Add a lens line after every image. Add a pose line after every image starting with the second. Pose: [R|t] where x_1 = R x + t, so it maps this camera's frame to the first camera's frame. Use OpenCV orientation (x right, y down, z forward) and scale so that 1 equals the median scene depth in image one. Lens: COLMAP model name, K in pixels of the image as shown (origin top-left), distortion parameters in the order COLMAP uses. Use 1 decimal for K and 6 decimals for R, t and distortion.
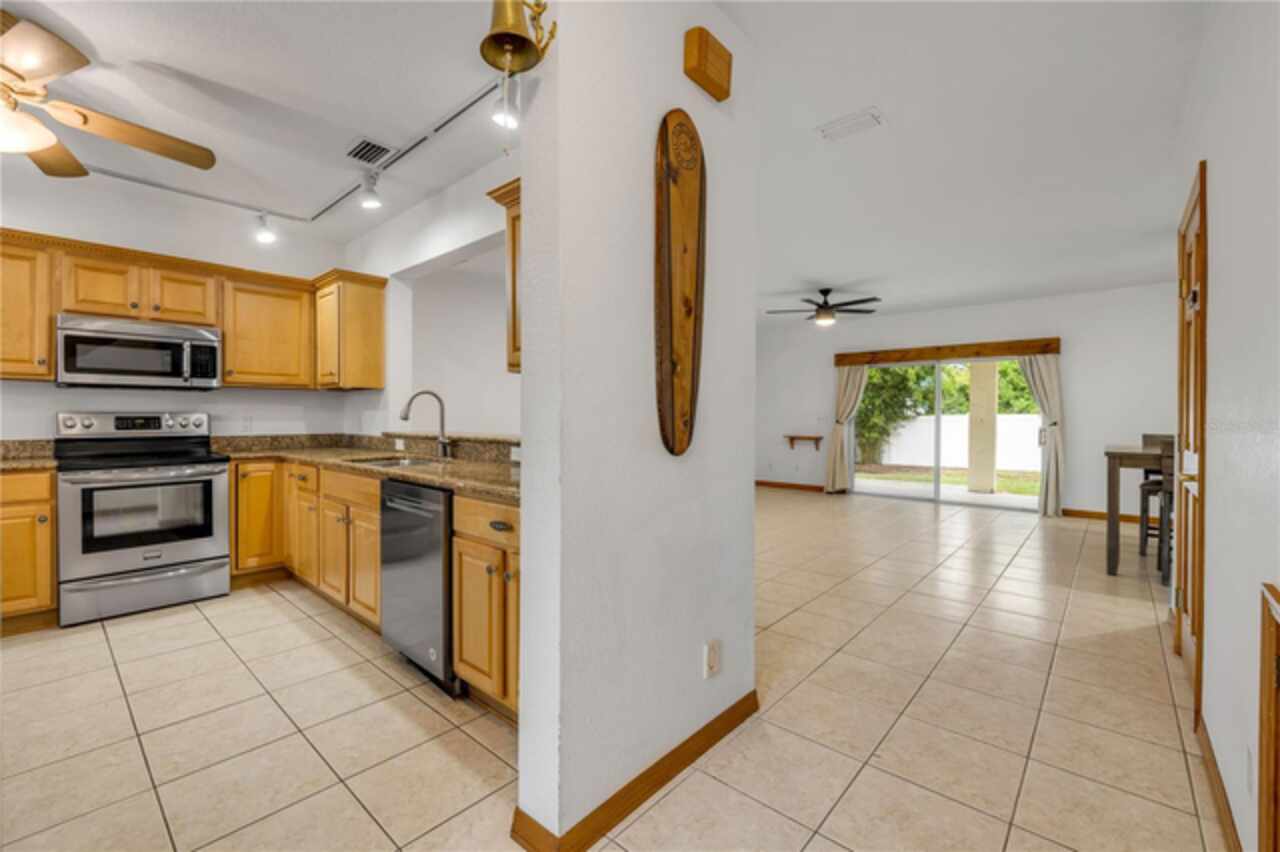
lens RADIAL K [[538.4, 0, 635.9], [0, 538.4, 421.5], [0, 0, 1]] dist [-0.002286, -0.000117]
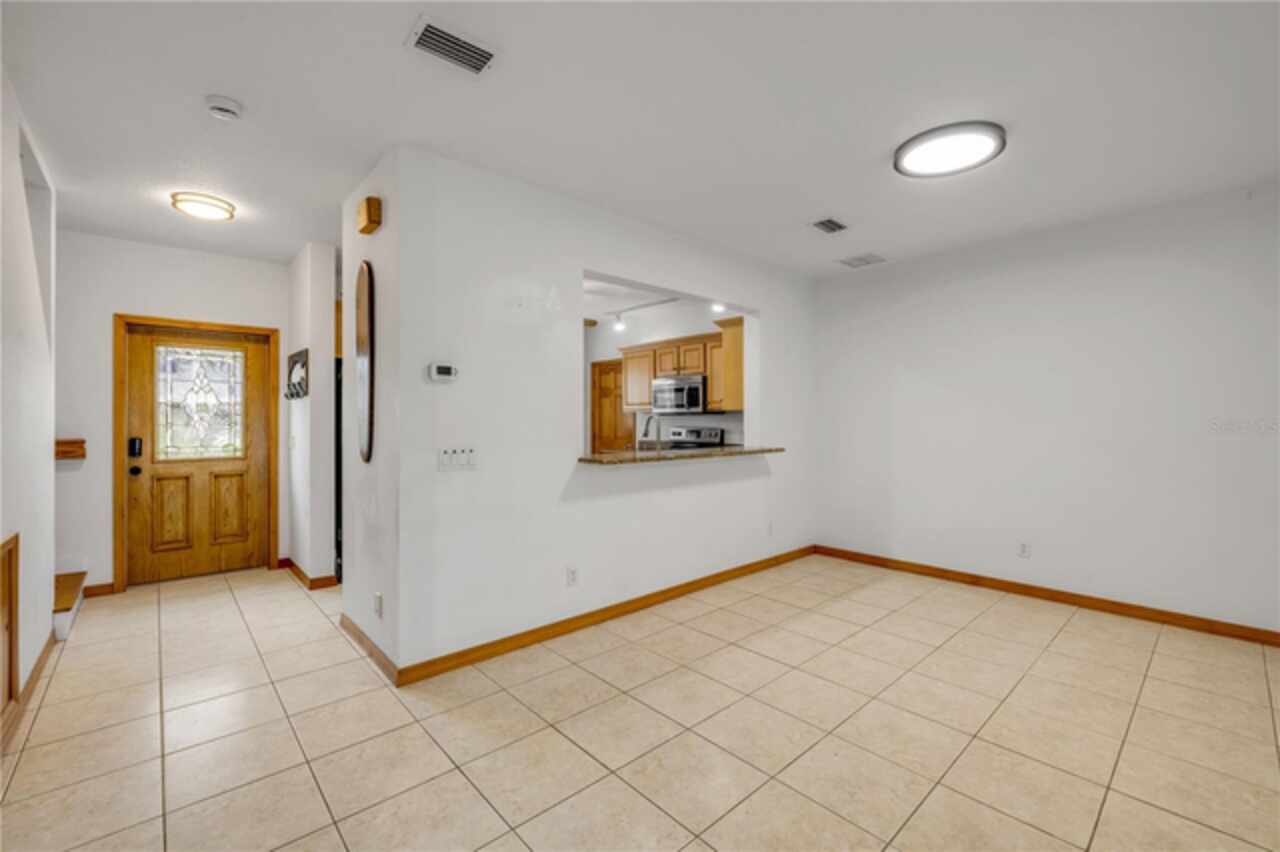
lens RADIAL K [[533.7, 0, 629.2], [0, 533.7, 416.7], [0, 0, 1]] dist [-0.002096, -0.000244]
pose [[-0.117919, -0.008150, -0.992990, 0.690549], [-0.008662, 0.999937, -0.007179, -0.033042], [0.992985, 0.007755, -0.117982, 0.844836]]
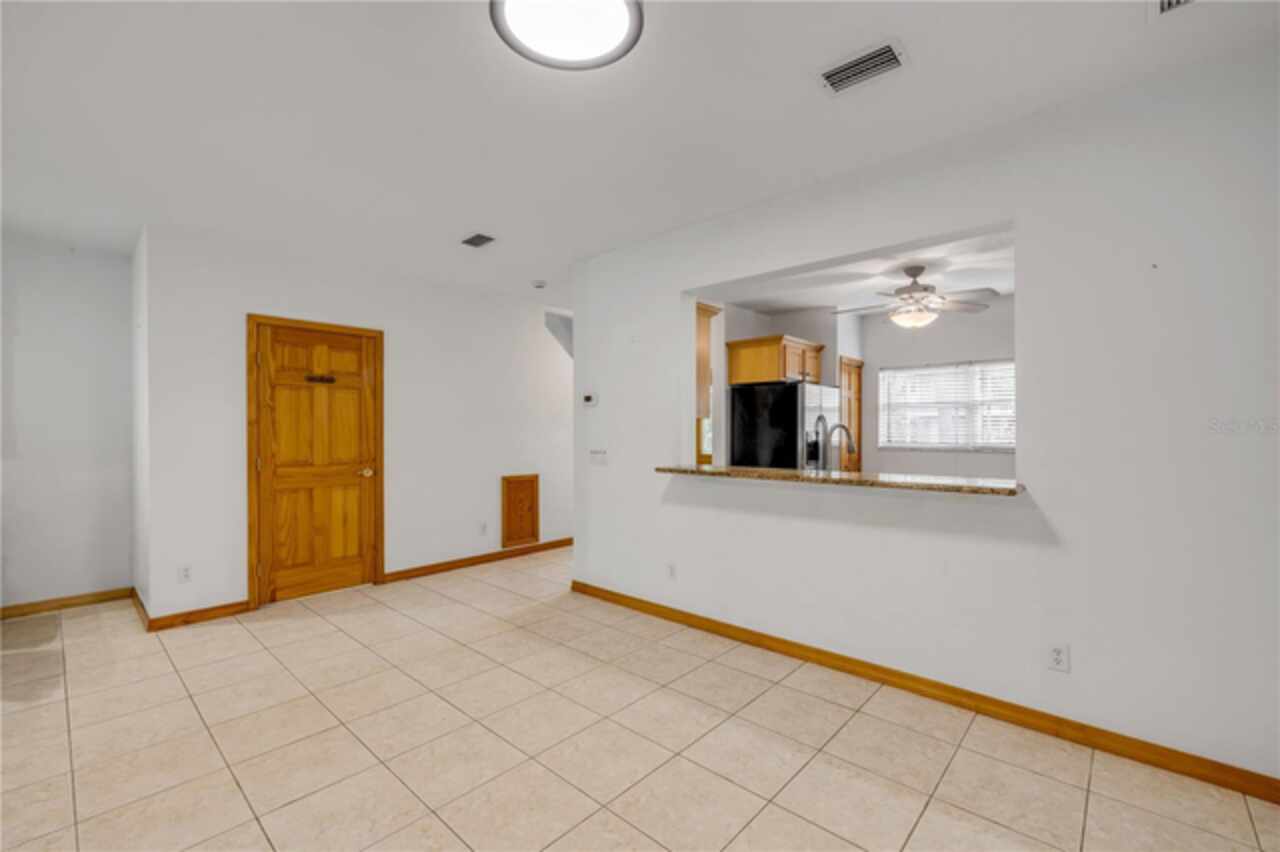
lens RADIAL K [[530.9, 0, 637.3], [0, 530.9, 461.5], [0, 0, 1]] dist [-0.003570, -0.000188]
pose [[-0.999973, -0.000405, 0.007298, -0.025944], [0.000083, 0.997774, 0.066687, -0.041214], [-0.007309, 0.066686, -0.997747, 1.521662]]
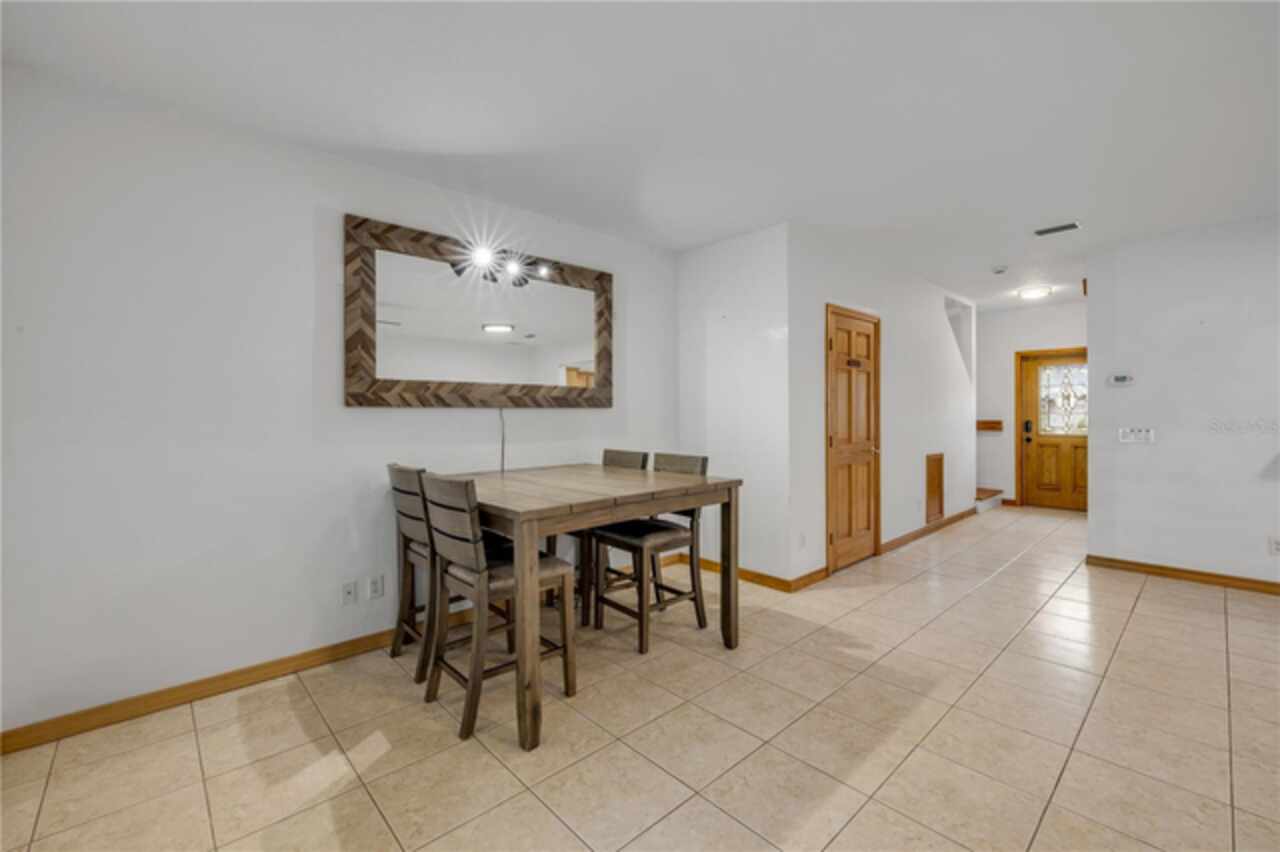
lens RADIAL K [[539.6, 0, 635.2], [0, 539.6, 416.2], [0, 0, 1]] dist [0.000683, 0.000396]
pose [[-0.995599, 0.002285, 0.093685, 0.914833], [0.003663, 0.999888, 0.014542, -0.038059], [-0.093641, 0.014822, -0.995496, 1.656192]]
